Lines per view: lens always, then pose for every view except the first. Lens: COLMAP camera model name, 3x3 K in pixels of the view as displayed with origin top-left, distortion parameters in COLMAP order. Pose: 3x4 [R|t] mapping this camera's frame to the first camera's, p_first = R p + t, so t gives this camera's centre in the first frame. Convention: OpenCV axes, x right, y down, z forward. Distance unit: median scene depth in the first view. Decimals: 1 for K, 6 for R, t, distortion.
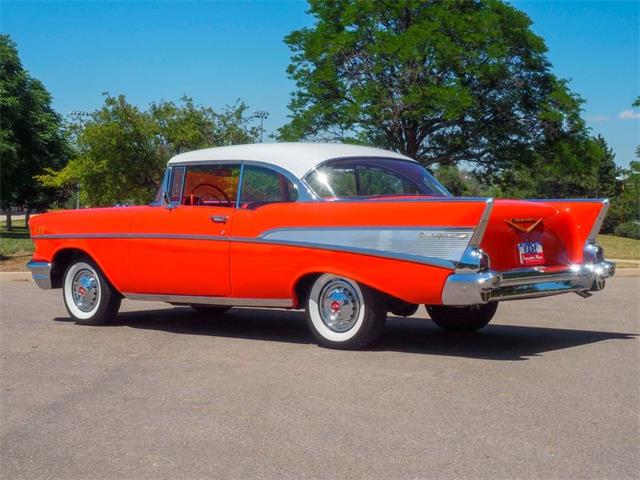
lens RADIAL K [[1168.8, 0, 320.0], [0, 1168.8, 240.0], [0, 0, 1]] dist [-0.024777, -0.031120]
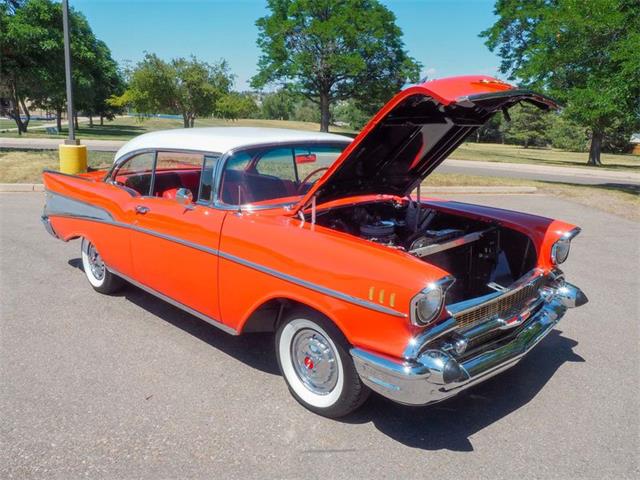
lens RADIAL K [[545.2, 0, 320.0], [0, 545.2, 240.0], [0, 0, 1]] dist [0.011138, -0.005111]
pose [[0.991515, -0.006757, 0.129818, -0.141388], [-0.019343, 0.979861, 0.198741, -0.073475], [-0.128547, -0.199566, 0.971416, 0.521863]]
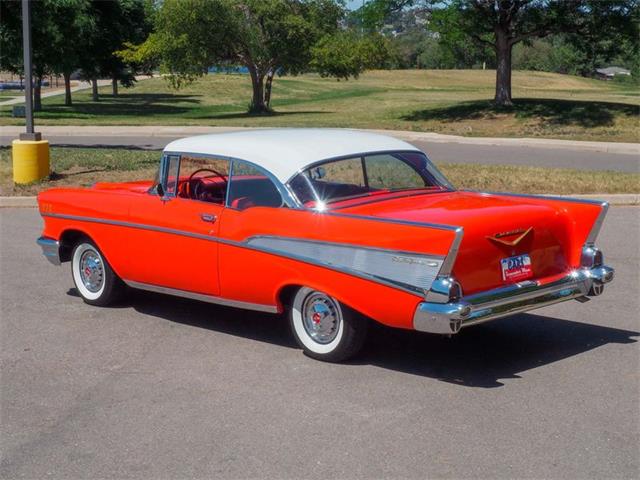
lens RADIAL K [[1224.0, 0, 320.0], [0, 1224.0, 240.0], [0, 0, 1]] dist [-0.012679, 0.048666]
pose [[0.995490, 0.000759, -0.094868, 0.088602], [0.011248, 0.991970, 0.125970, -0.108131], [0.094202, -0.126469, 0.987488, -0.008646]]
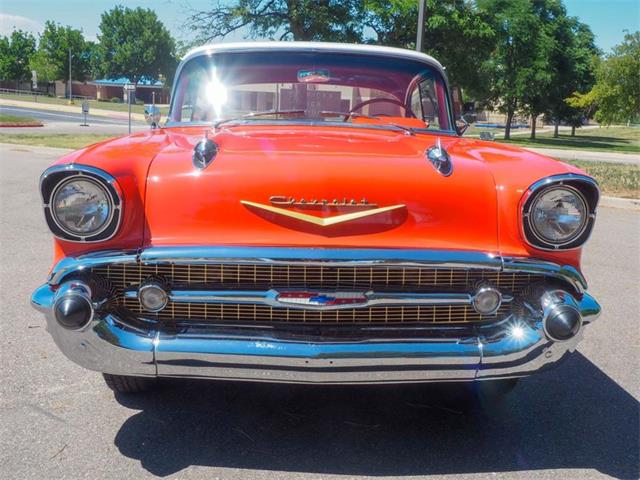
lens RADIAL K [[751.0, 0, 320.0], [0, 751.0, 240.0], [0, 0, 1]] dist [0.007674, 0.022613]
pose [[0.817210, 0.122562, -0.563157, 0.118530], [-0.047523, 0.988129, 0.146089, -0.030450], [0.574377, -0.092622, 0.813334, 0.594125]]
